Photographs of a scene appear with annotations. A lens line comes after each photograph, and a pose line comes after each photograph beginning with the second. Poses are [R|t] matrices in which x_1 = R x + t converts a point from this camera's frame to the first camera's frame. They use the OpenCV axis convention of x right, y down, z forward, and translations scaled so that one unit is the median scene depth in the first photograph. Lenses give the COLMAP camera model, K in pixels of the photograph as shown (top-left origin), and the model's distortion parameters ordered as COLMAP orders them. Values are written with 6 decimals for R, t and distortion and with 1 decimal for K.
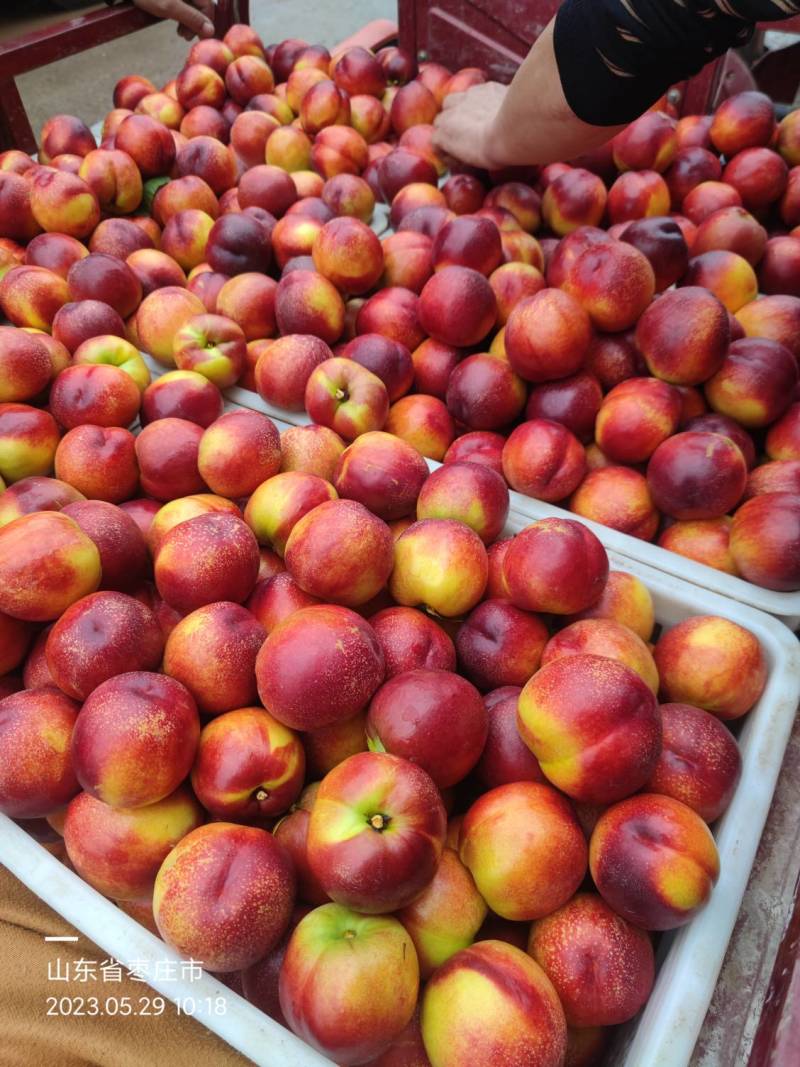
lens RADIAL K [[778.8, 0, 400.0], [0, 778.8, 533.5], [0, 0, 1]] dist [0.016149, -0.008404]
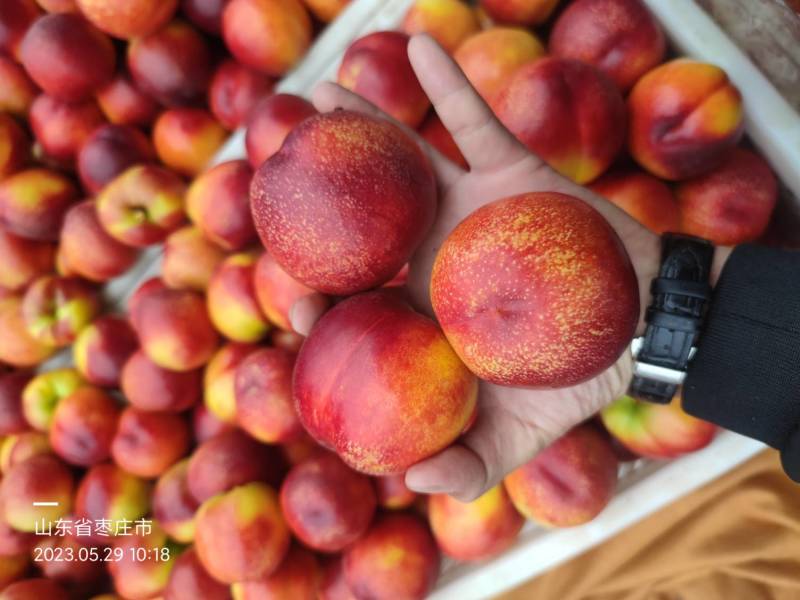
lens RADIAL K [[616.8, 0, 400.0], [0, 616.8, 300.0], [0, 0, 1]] dist [-0.029128, -0.000444]
pose [[0.329165, -0.925287, -0.188399, 0.083044], [0.911331, 0.259055, 0.319949, -0.100060], [-0.247239, -0.277010, 0.928514, 0.162118]]
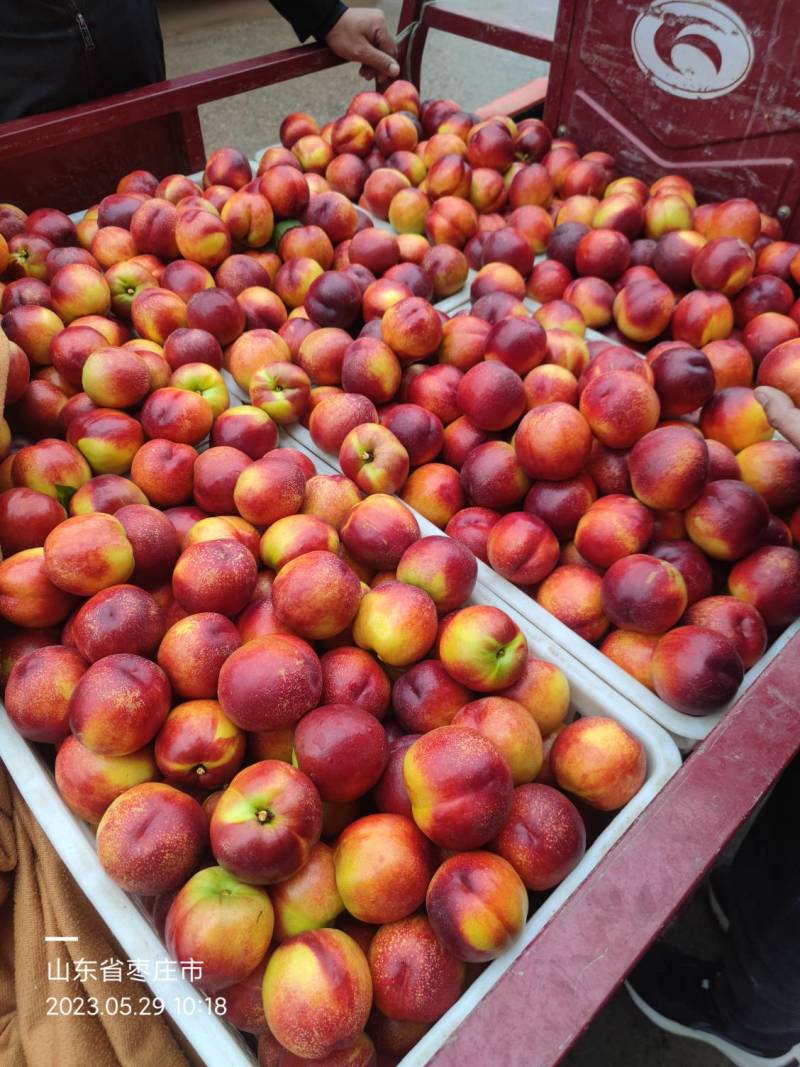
lens RADIAL K [[765.2, 0, 400.0], [0, 765.2, 533.5], [0, 0, 1]] dist [0.021318, 0.000748]
pose [[0.965963, 0.217233, -0.140444, 0.167933], [-0.215431, 0.976115, 0.028090, -0.110507], [0.143192, 0.003122, 0.989690, -0.150680]]
